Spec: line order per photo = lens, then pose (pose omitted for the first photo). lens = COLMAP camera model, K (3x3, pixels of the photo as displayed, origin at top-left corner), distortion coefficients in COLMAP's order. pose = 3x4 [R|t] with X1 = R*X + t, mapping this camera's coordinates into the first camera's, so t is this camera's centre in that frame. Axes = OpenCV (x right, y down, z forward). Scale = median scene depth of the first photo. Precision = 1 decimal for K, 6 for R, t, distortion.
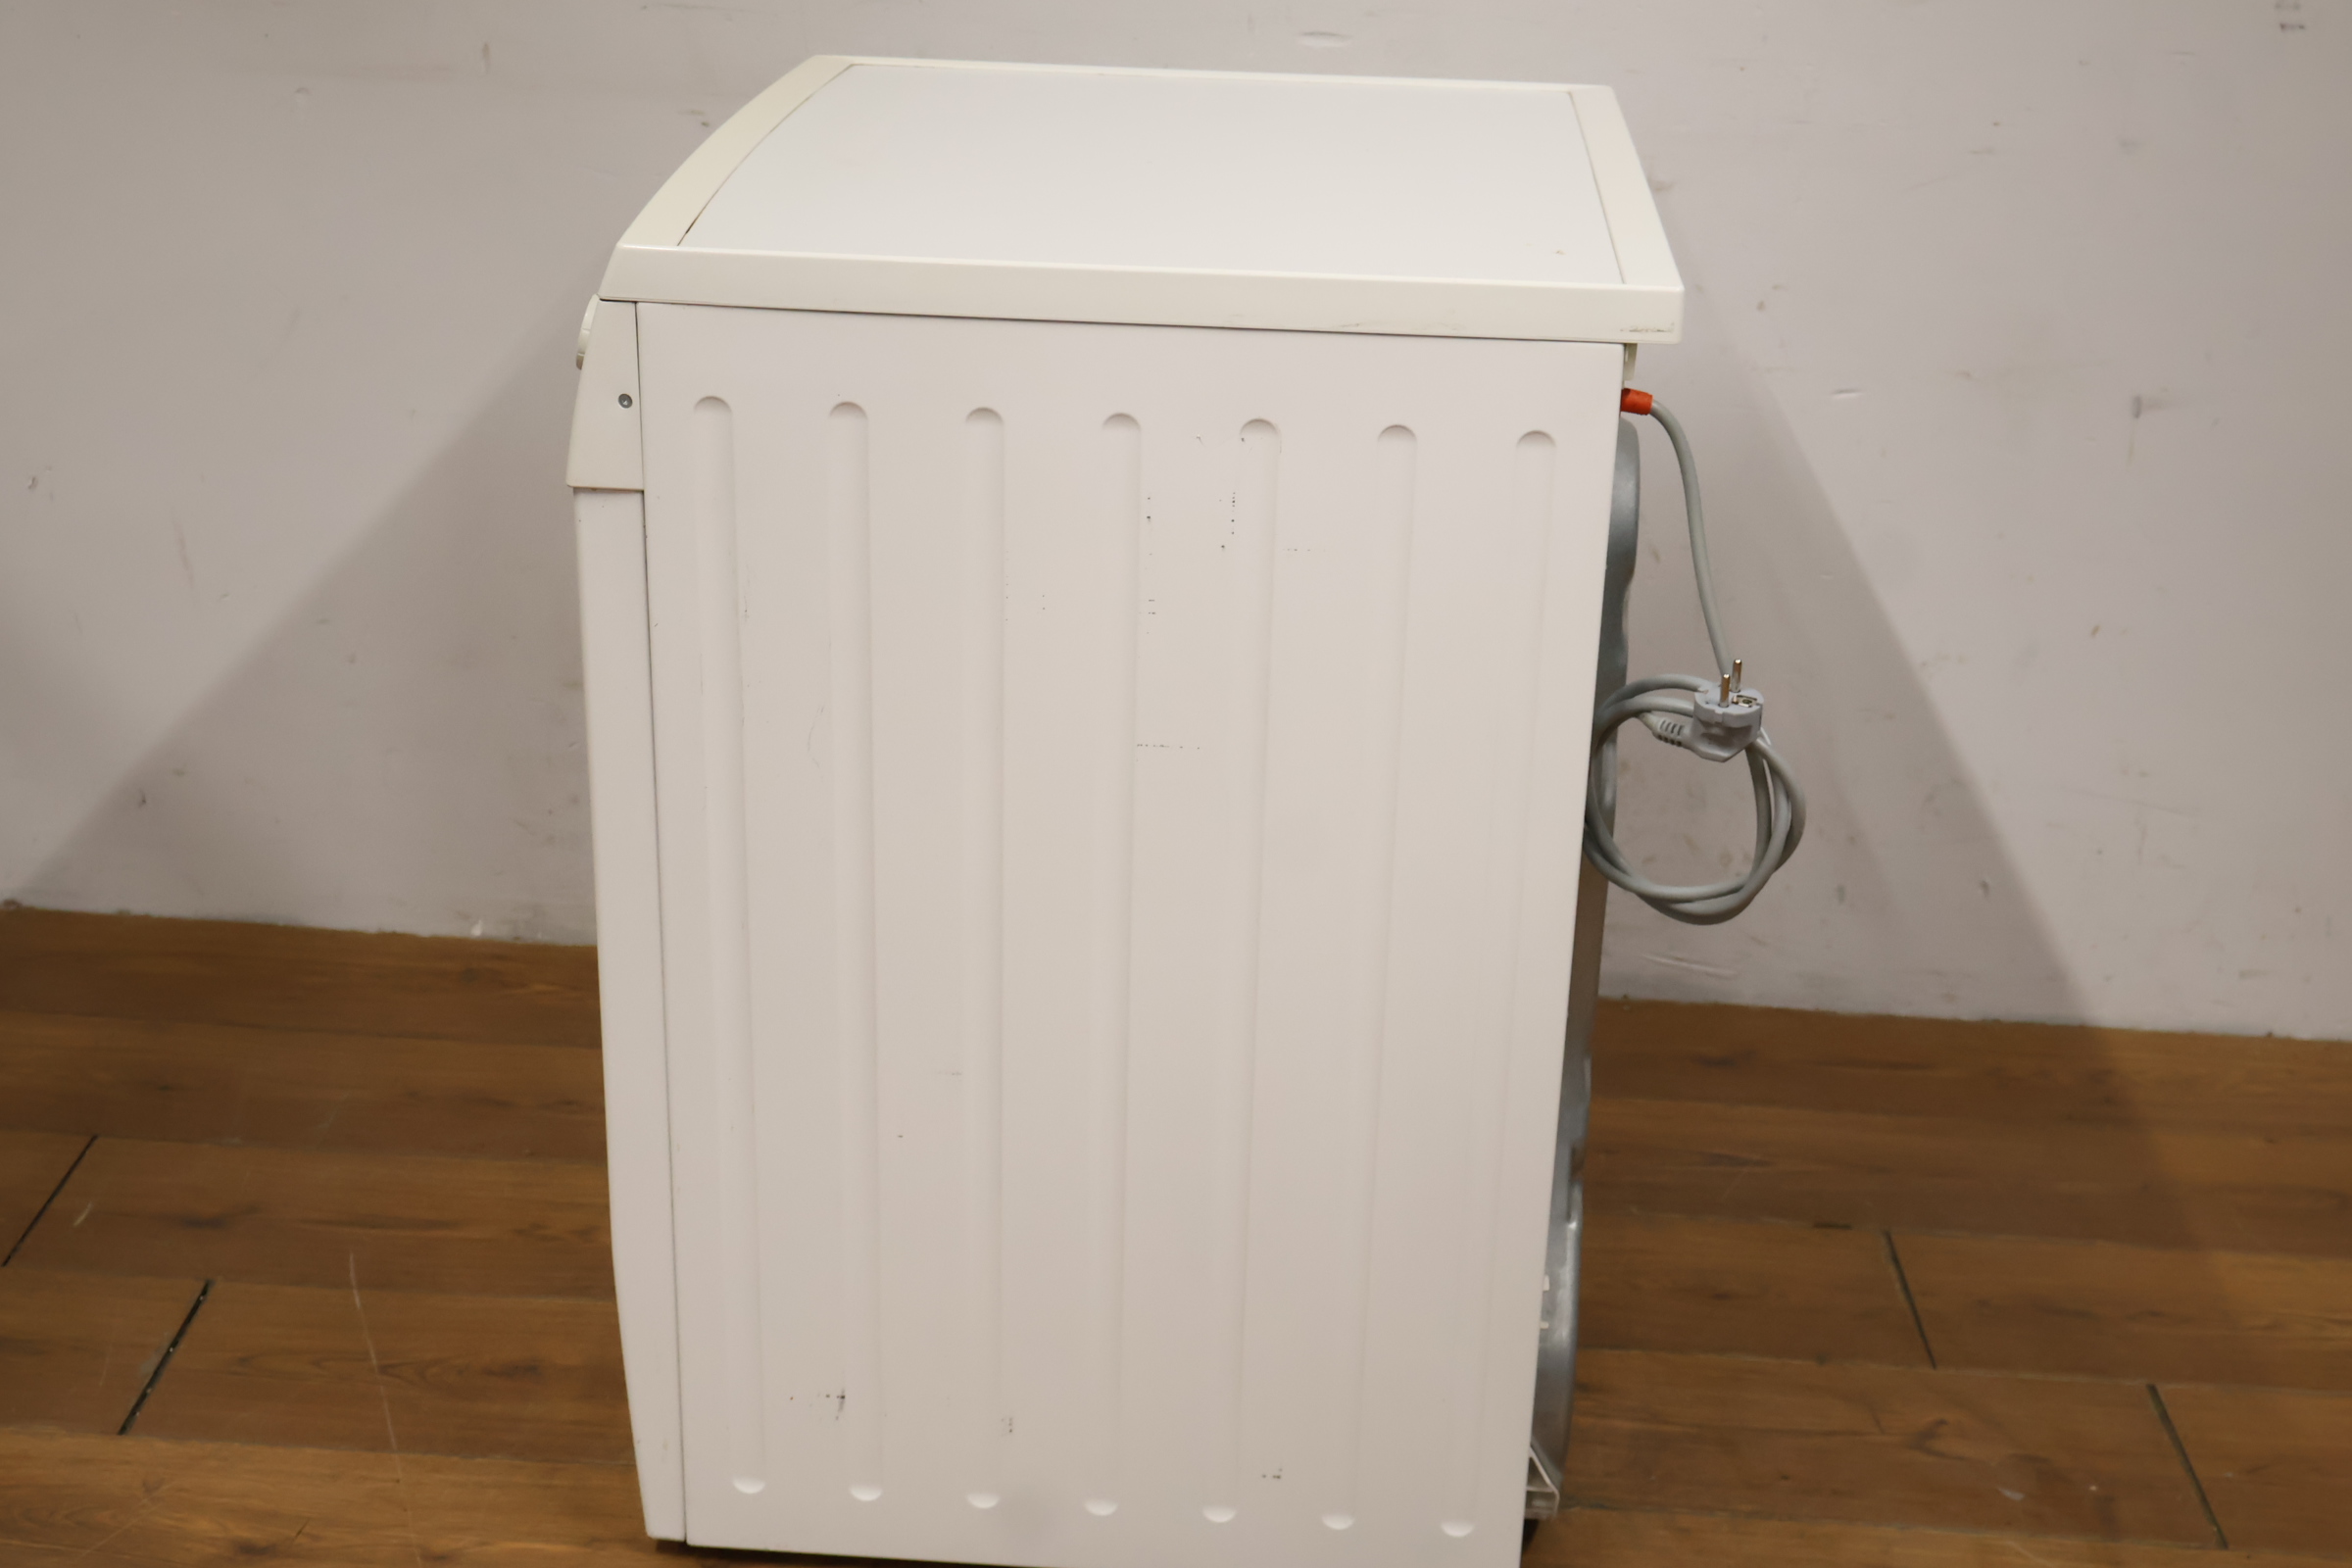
lens RADIAL K [[3091.9, 0, 1173.8], [0, 3091.9, 791.5], [0, 0, 1]] dist [-0.006979, 0.000000]
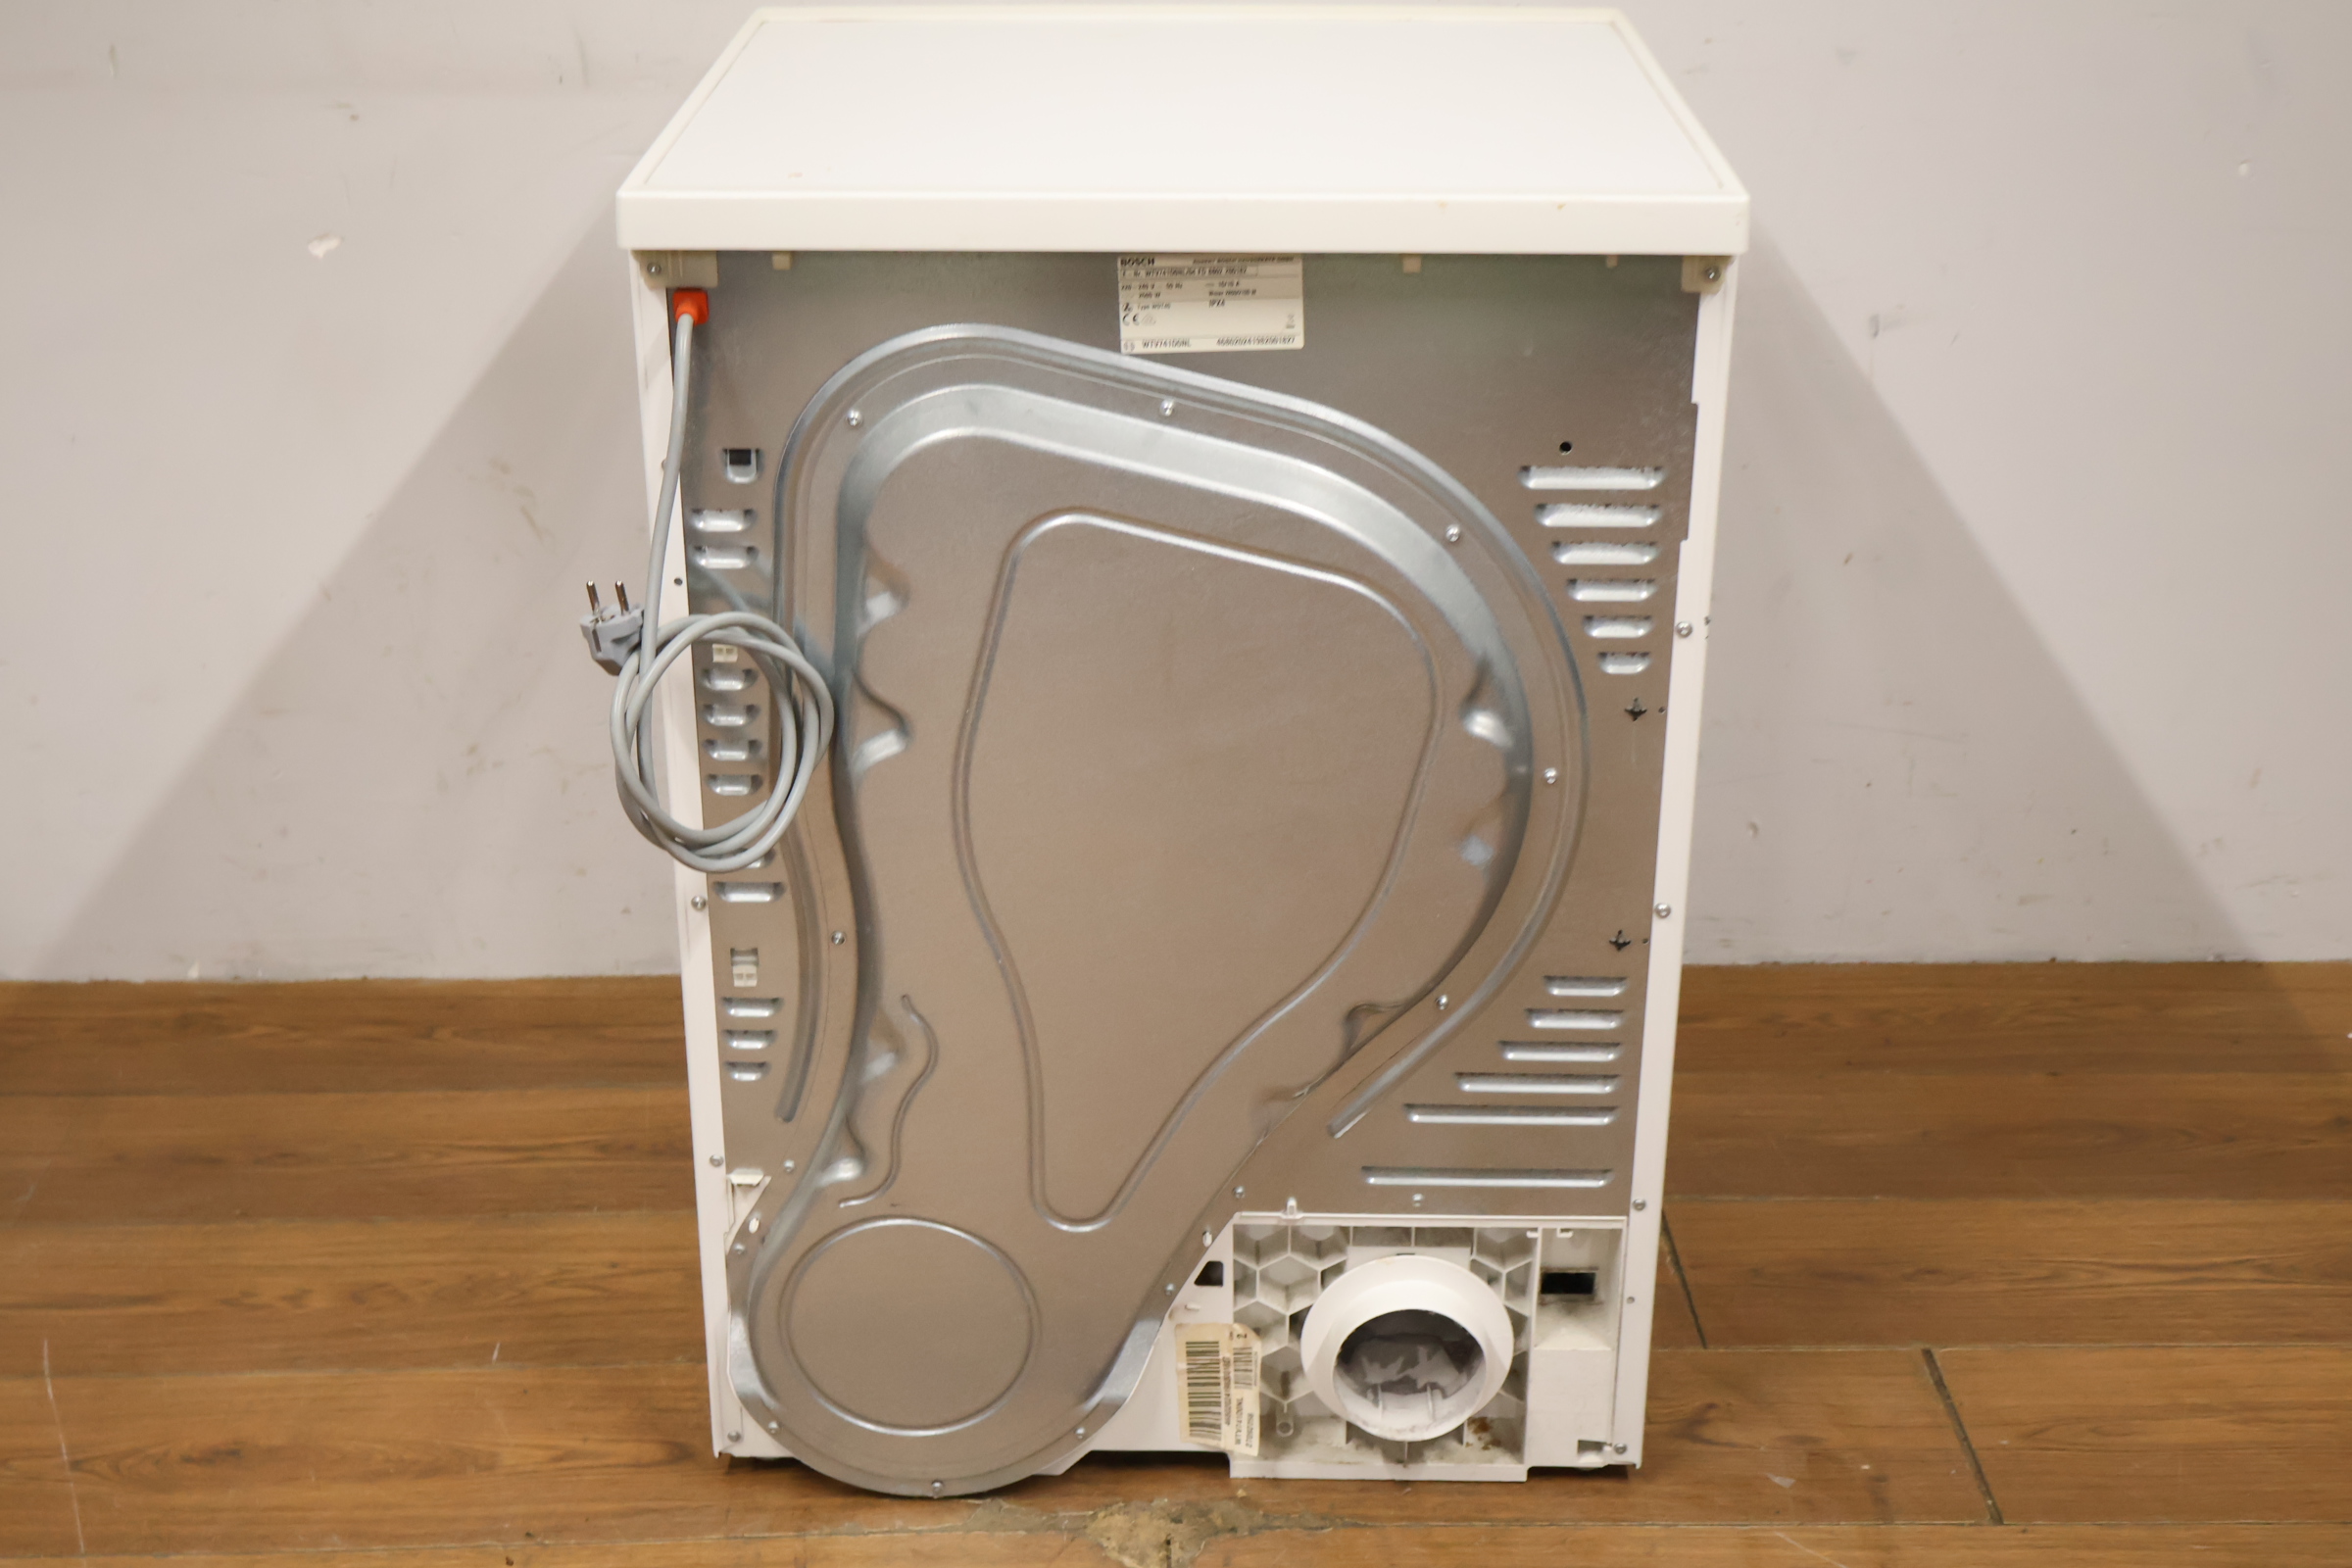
lens RADIAL K [[3091.9, 0, 1158.7], [0, 3091.9, 795.5], [0, 0, 1]] dist [-0.006979, 0.000000]
pose [[0.997520, -0.063401, 0.030560, 0.058049], [0.062457, 0.997569, 0.030908, -0.025661], [-0.032446, -0.028923, 0.999055, 0.046725]]
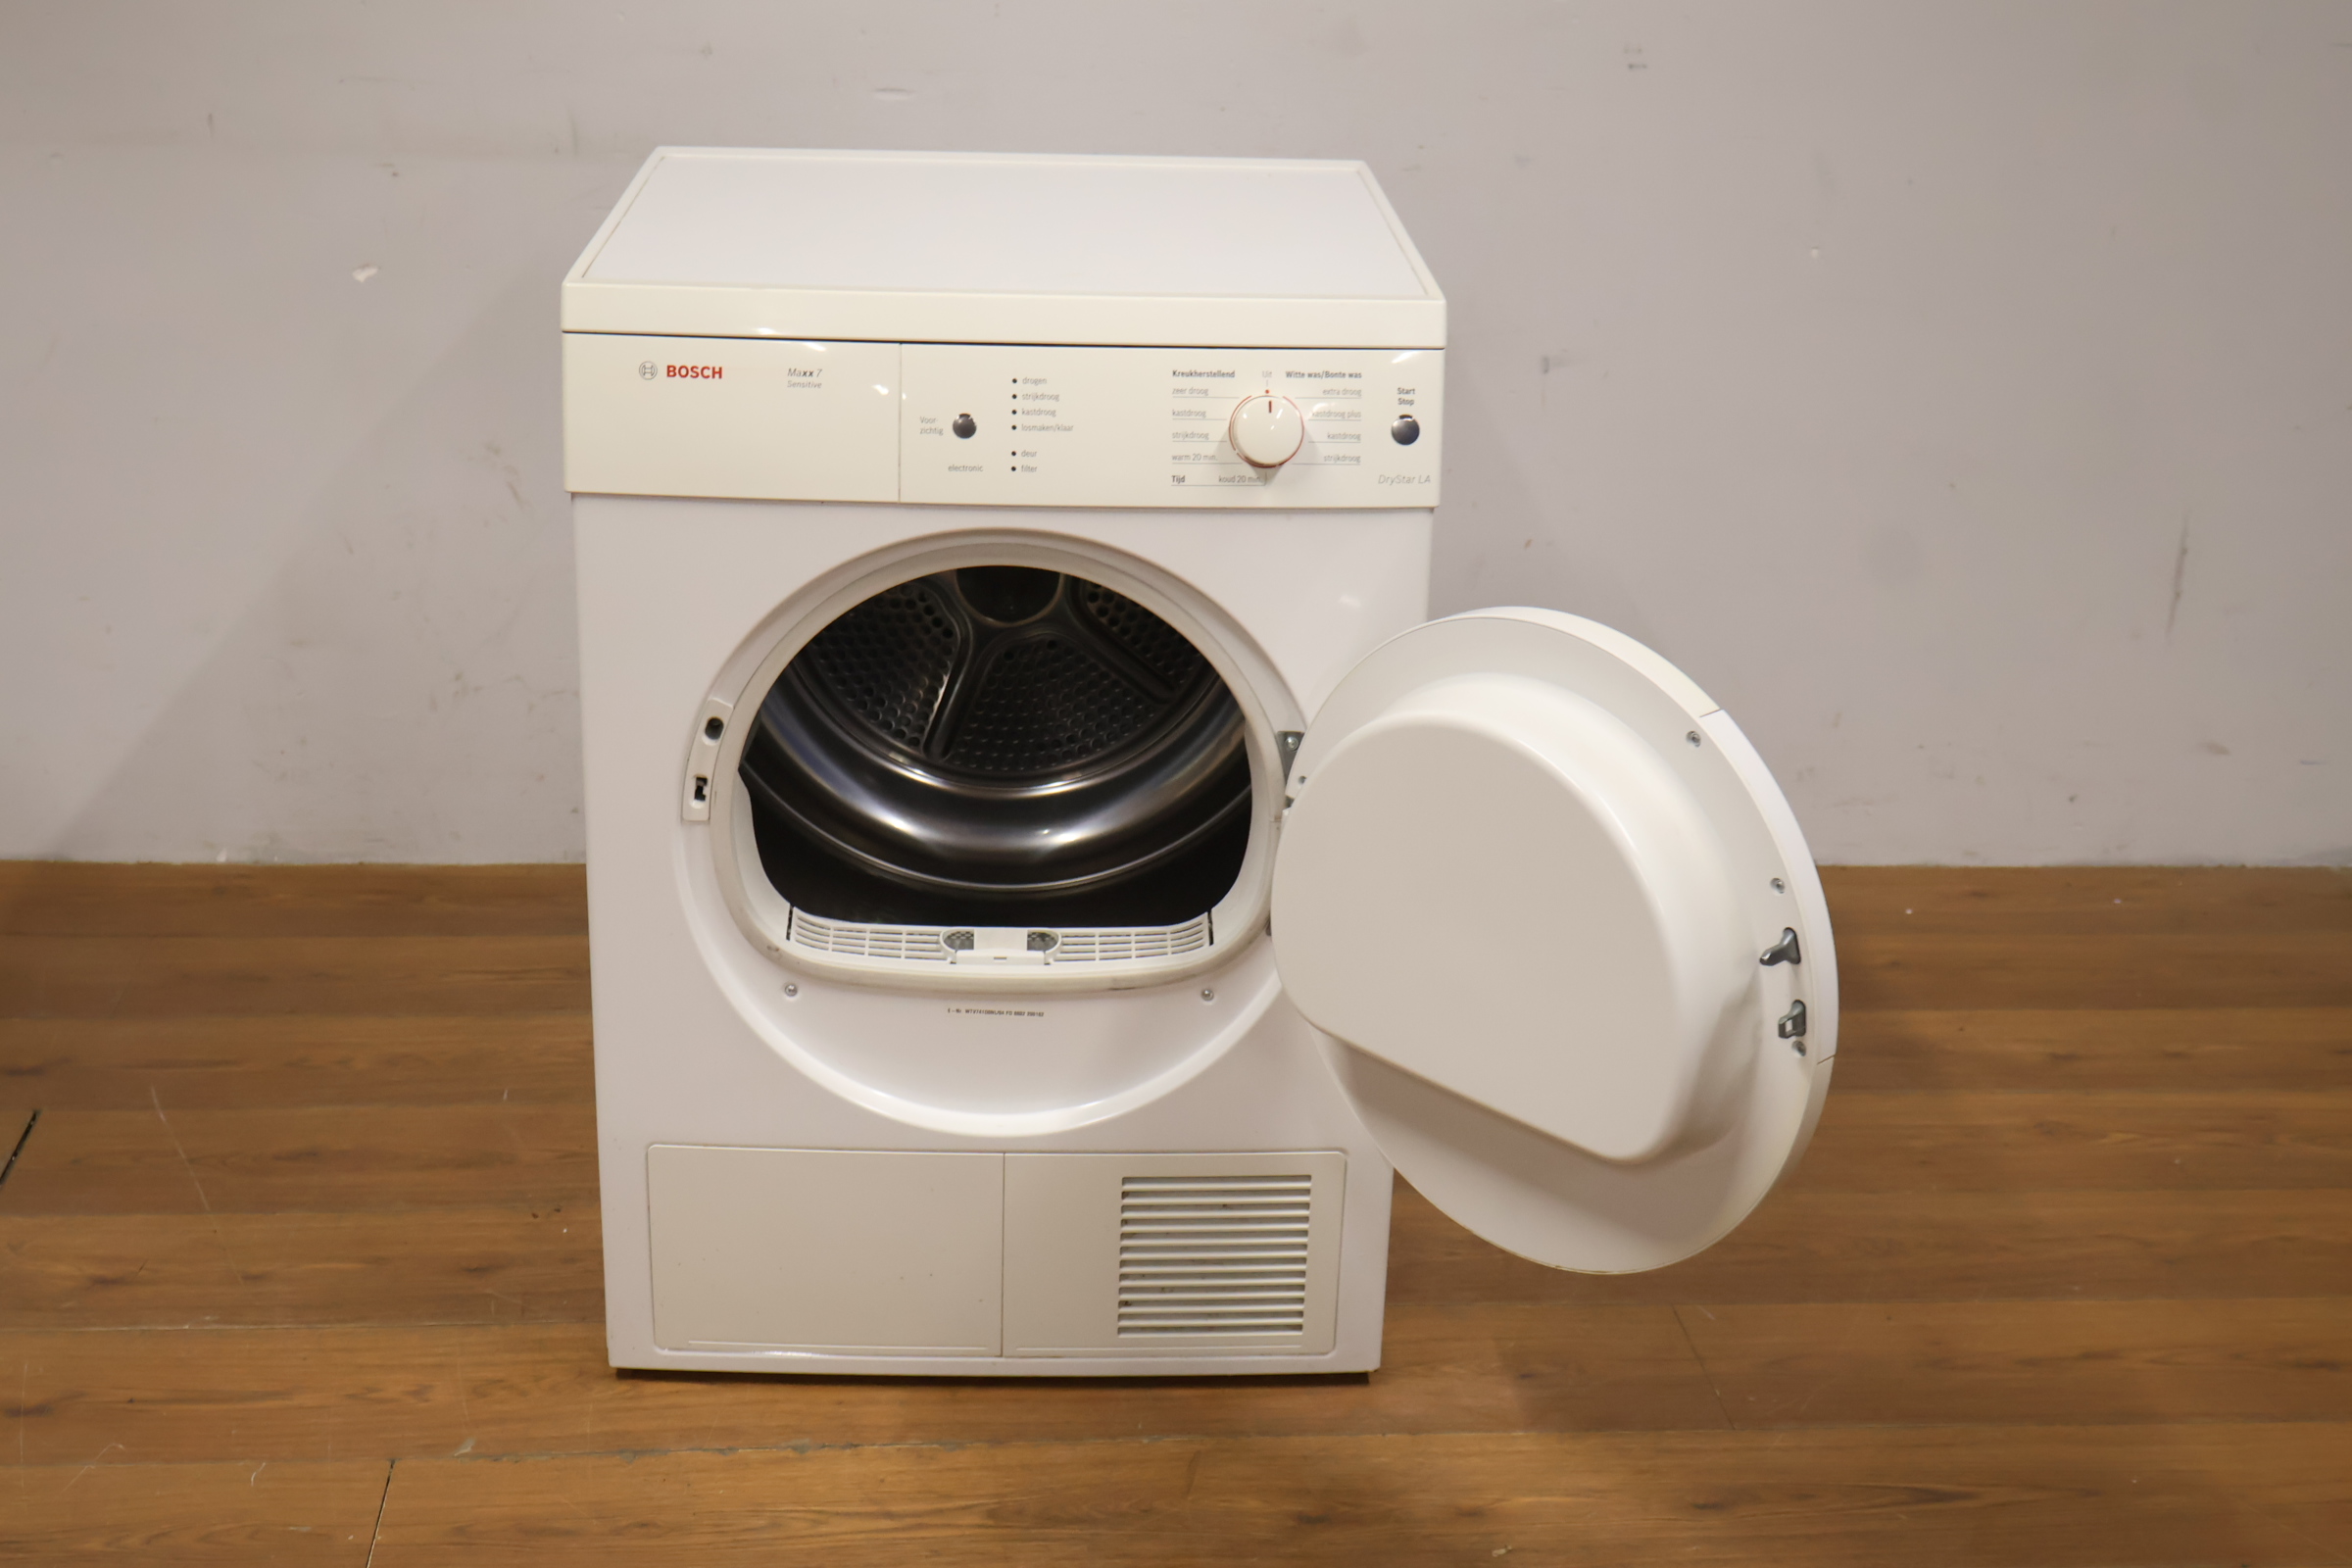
lens RADIAL K [[3091.9, 0, 1176.8], [0, 3091.9, 774.1], [0, 0, 1]] dist [-0.006979, 0.000000]
pose [[0.991364, -0.050491, 0.121029, -0.004013], [0.054986, 0.997905, -0.034094, 0.092222], [-0.119054, 0.040455, 0.992063, -0.282962]]
